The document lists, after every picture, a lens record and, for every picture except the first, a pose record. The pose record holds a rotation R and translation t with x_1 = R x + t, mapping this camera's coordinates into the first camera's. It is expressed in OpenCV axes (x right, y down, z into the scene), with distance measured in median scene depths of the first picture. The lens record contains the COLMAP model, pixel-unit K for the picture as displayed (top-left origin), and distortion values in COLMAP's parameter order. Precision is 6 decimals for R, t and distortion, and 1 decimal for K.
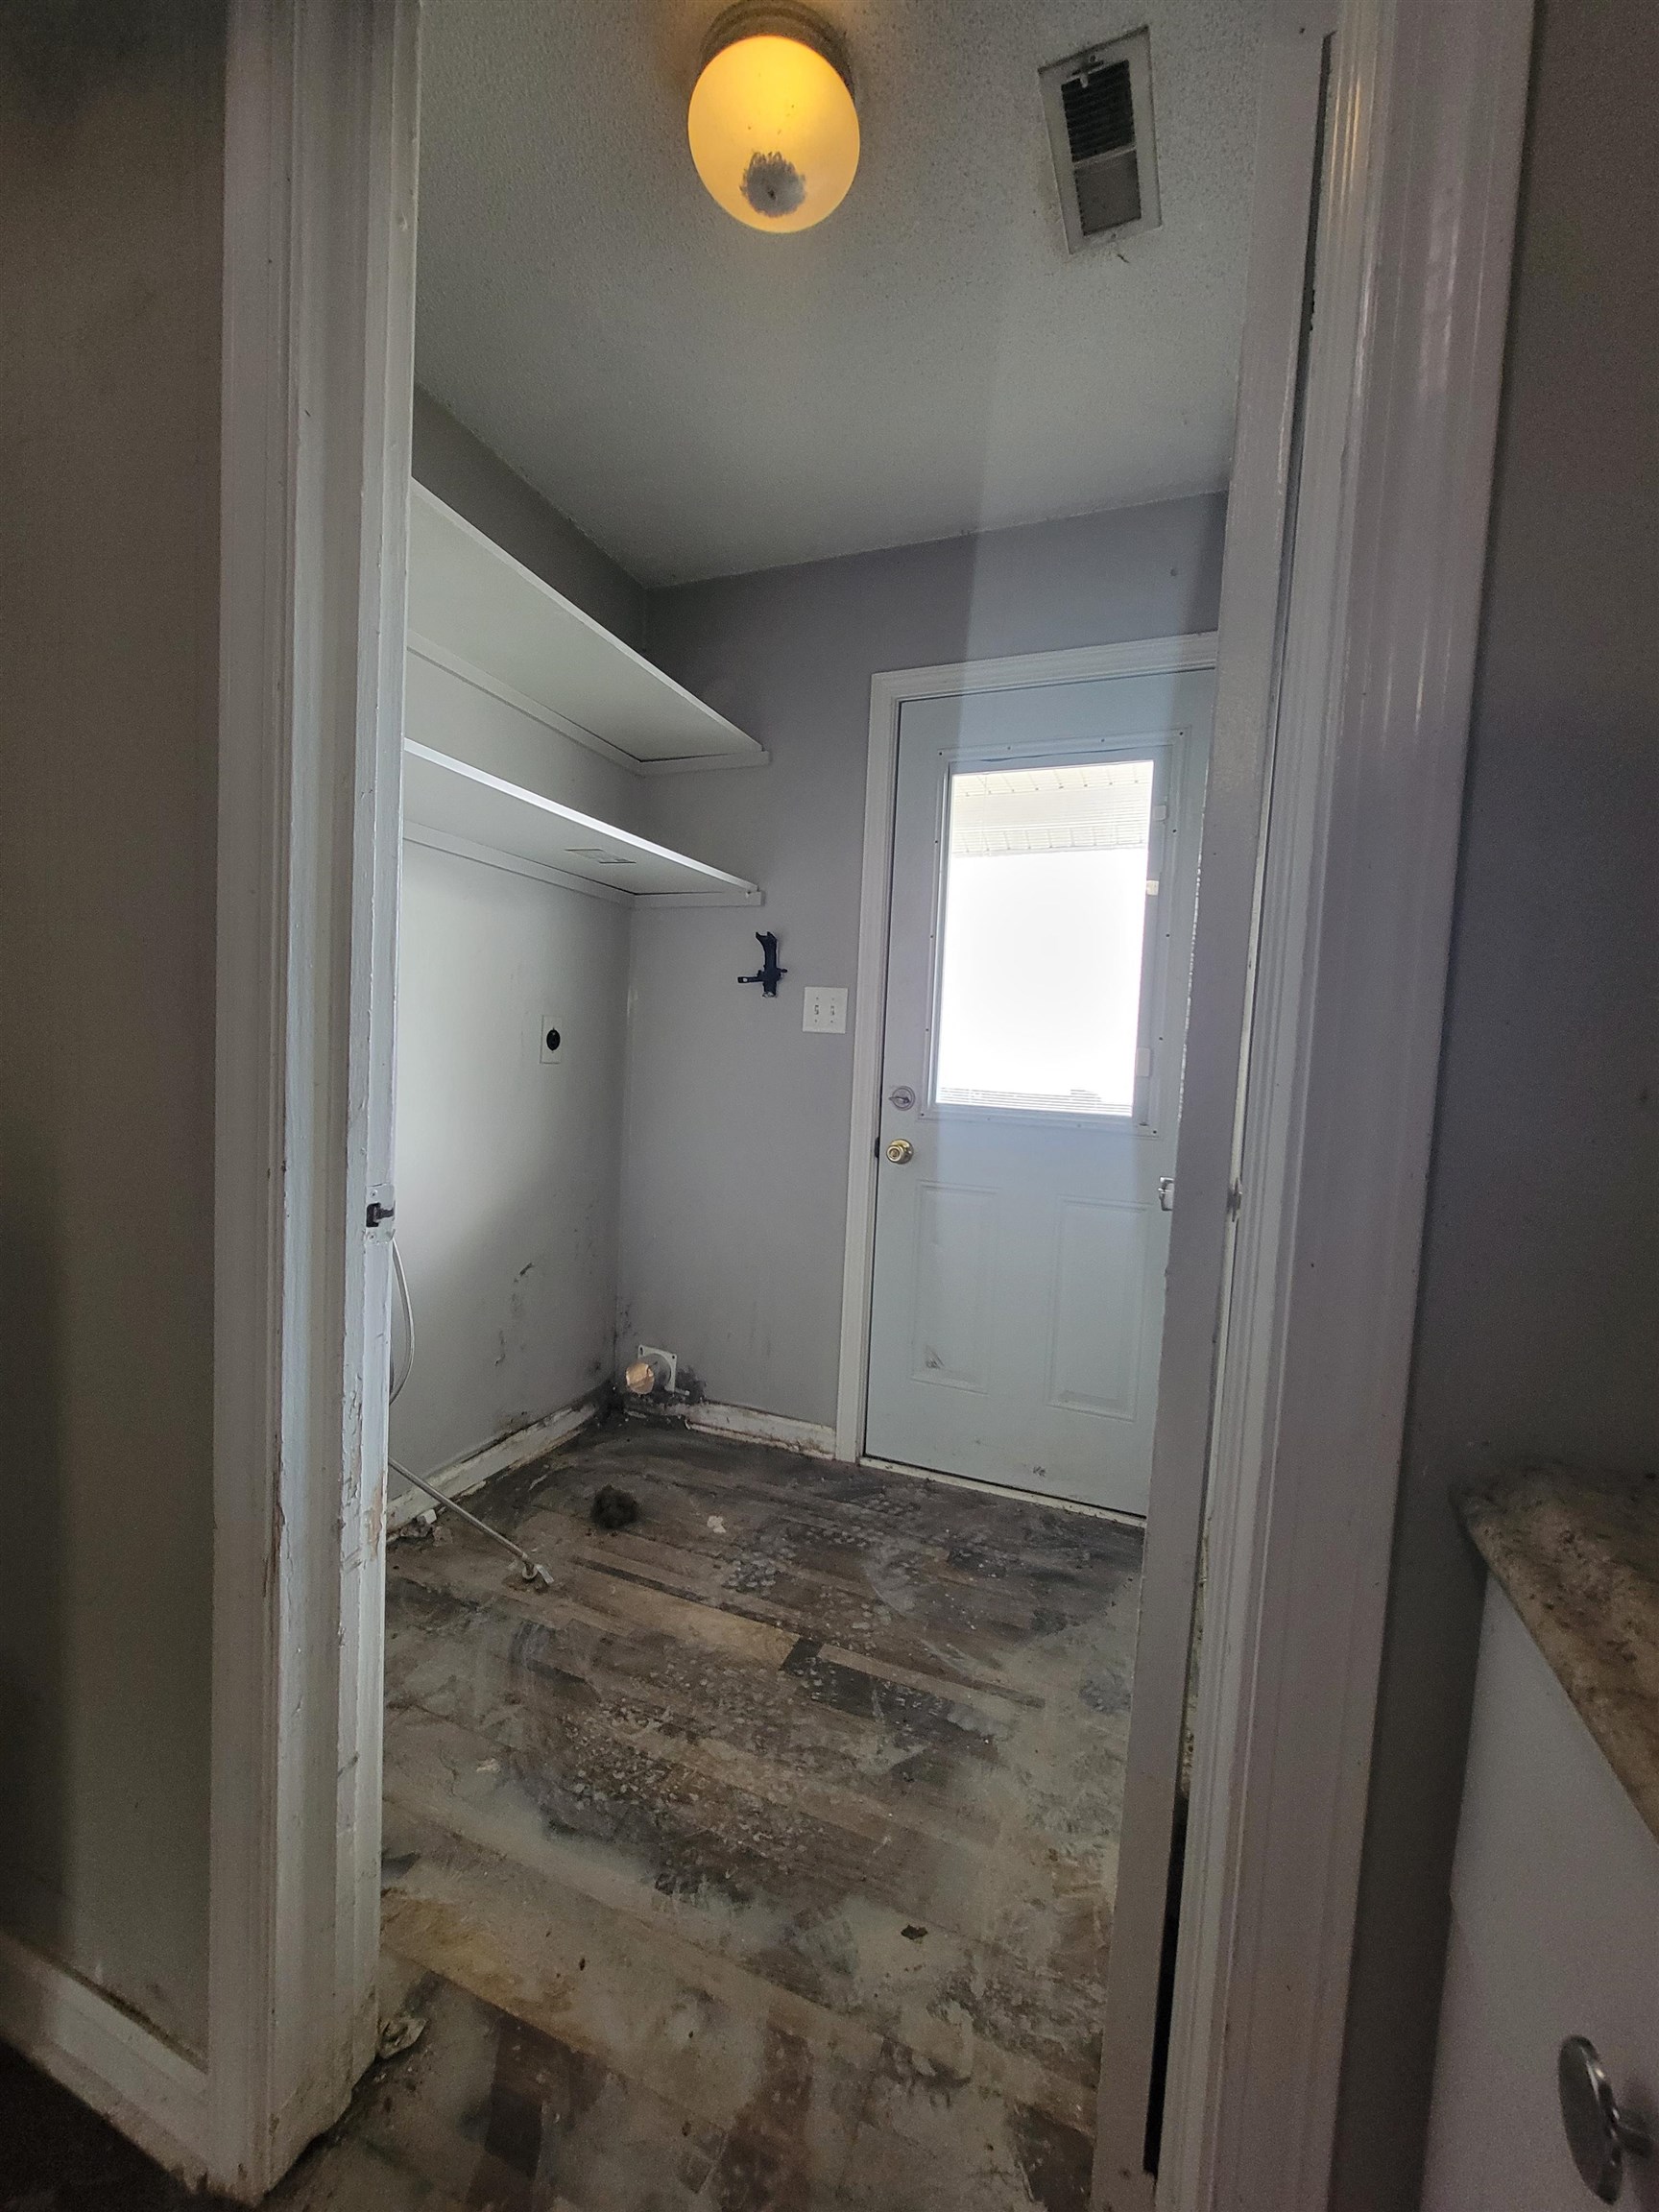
lens RADIAL K [[898.3, 0, 823.7], [0, 898.3, 1103.1], [0, 0, 1]] dist [-0.002365, 0.000247]
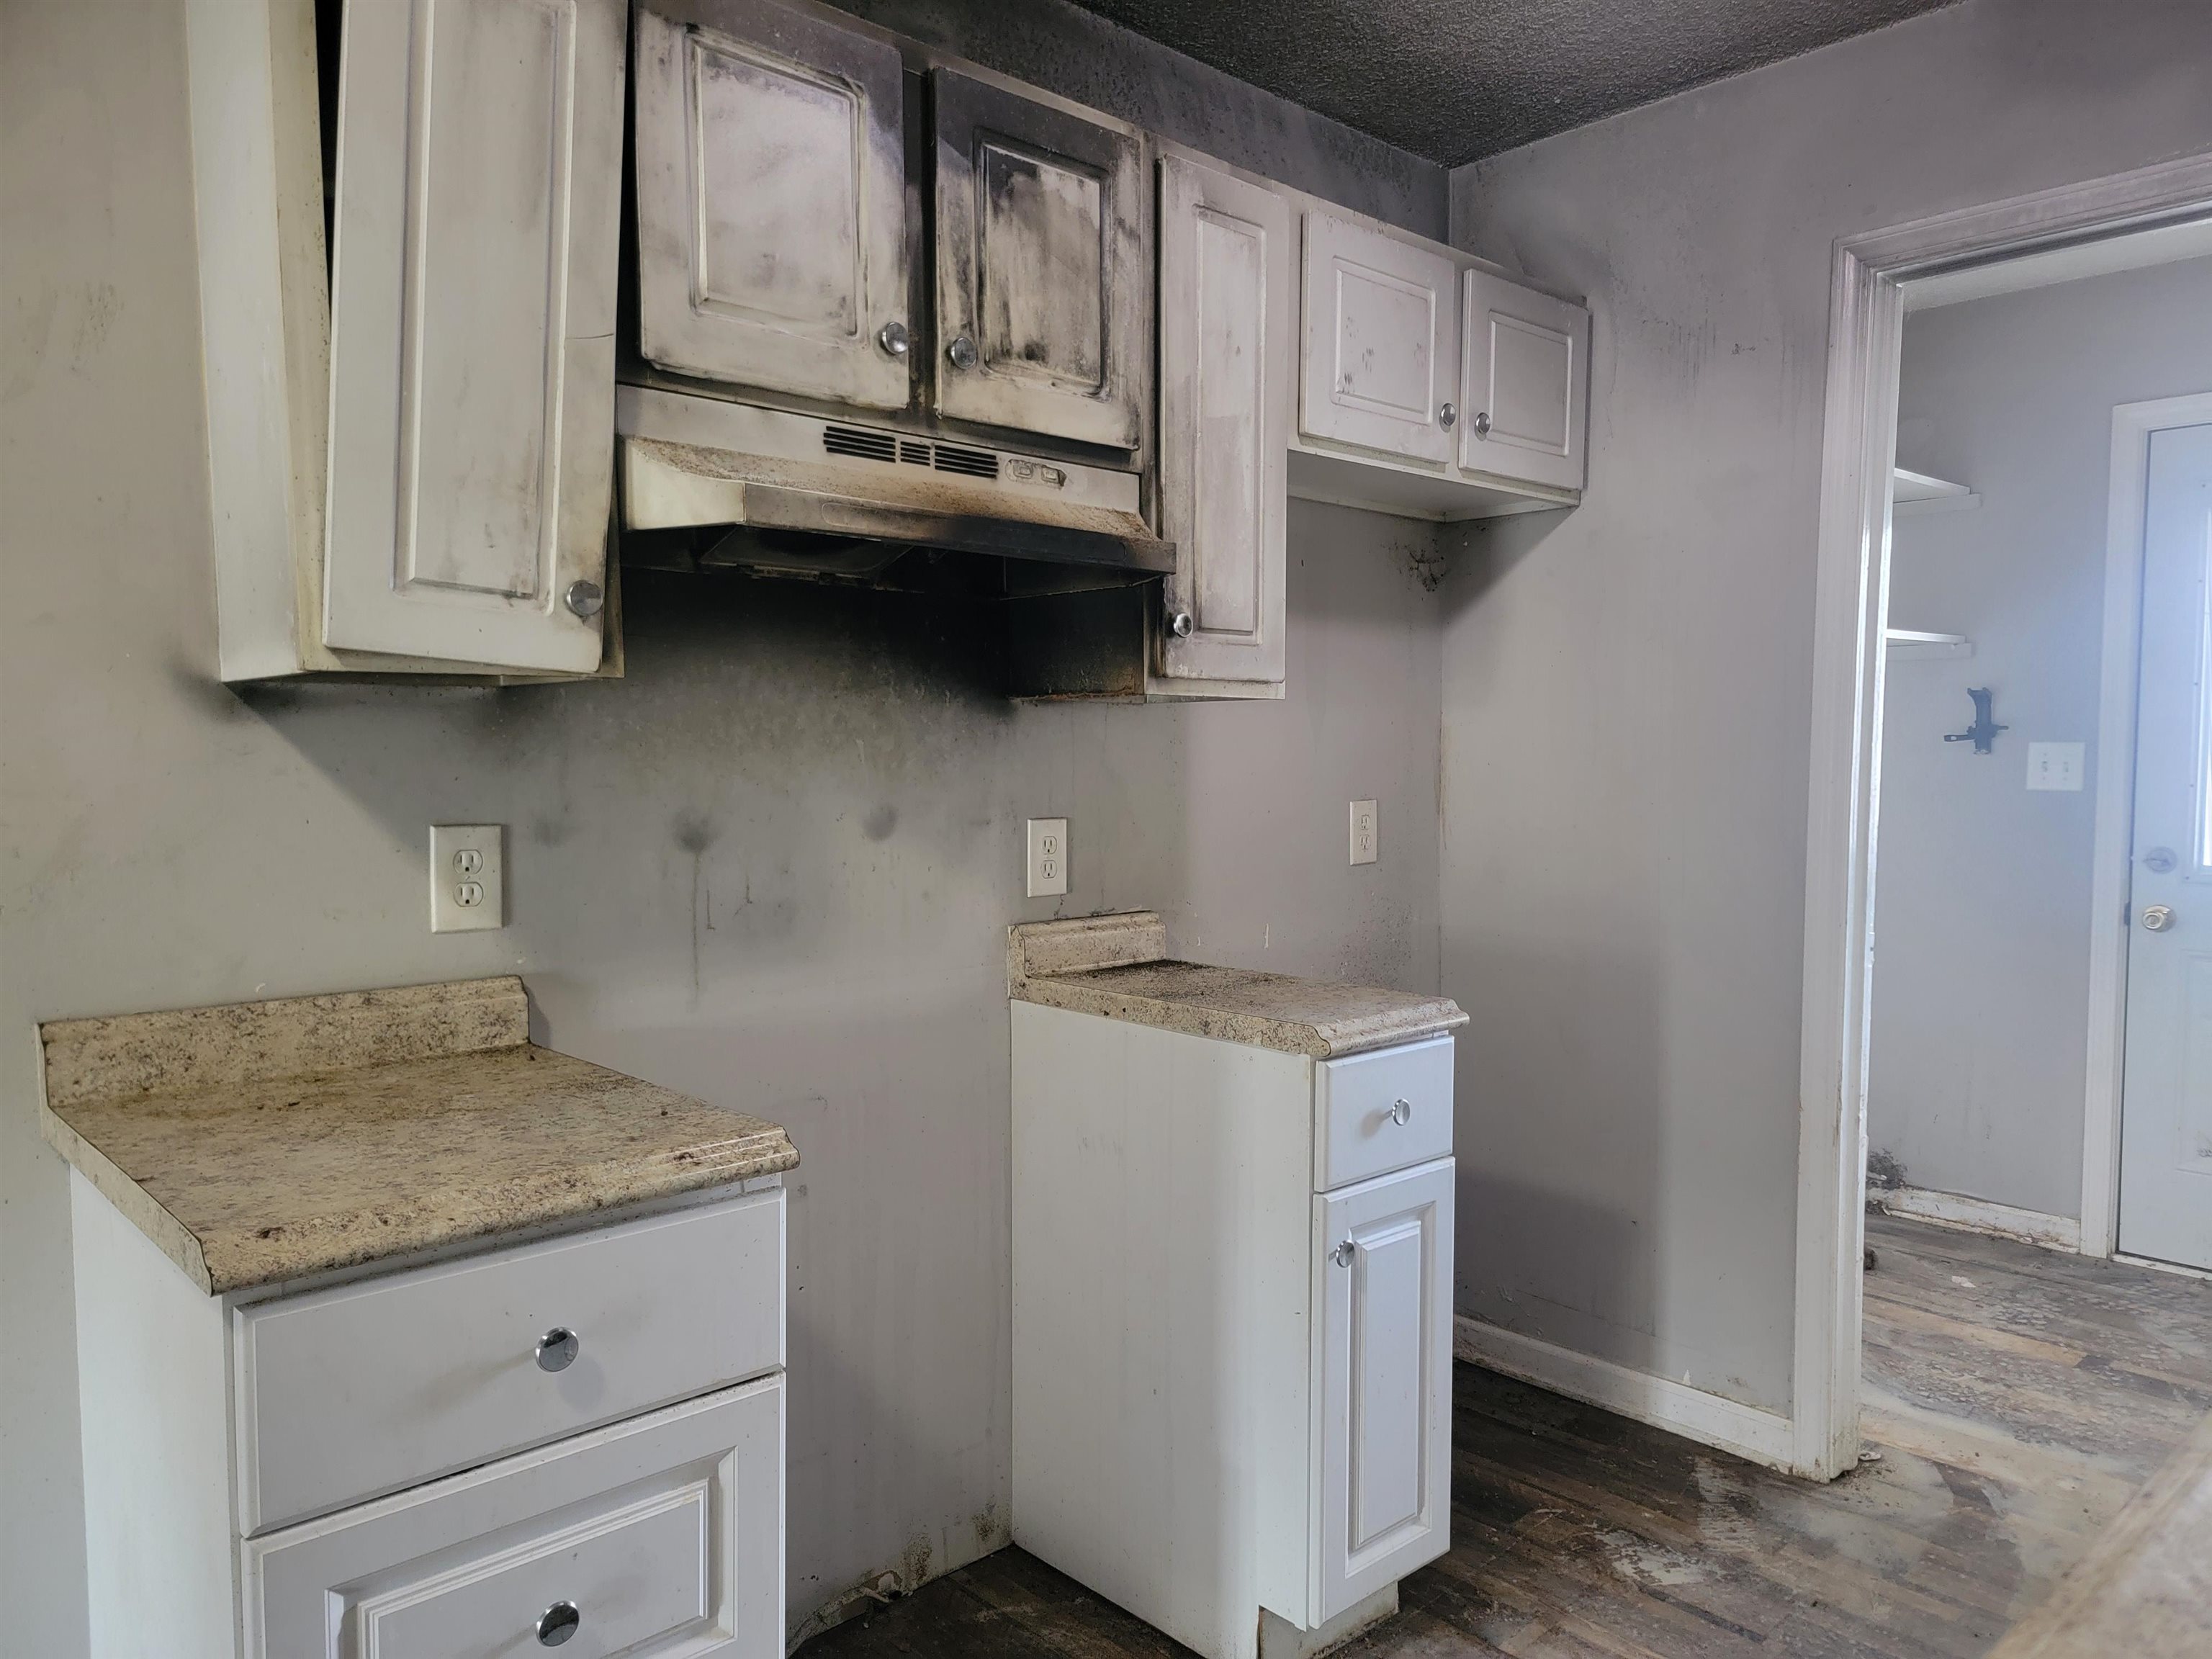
lens RADIAL K [[1575.3, 0, 1106.9], [0, 1575.3, 844.9], [0, 0, 1]] dist [0.044295, -0.031539]
pose [[0.908974, -0.020636, -0.416342, -0.208180], [0.020224, 0.999781, -0.005401, -0.033943], [0.416363, -0.003511, 0.909192, -0.920768]]
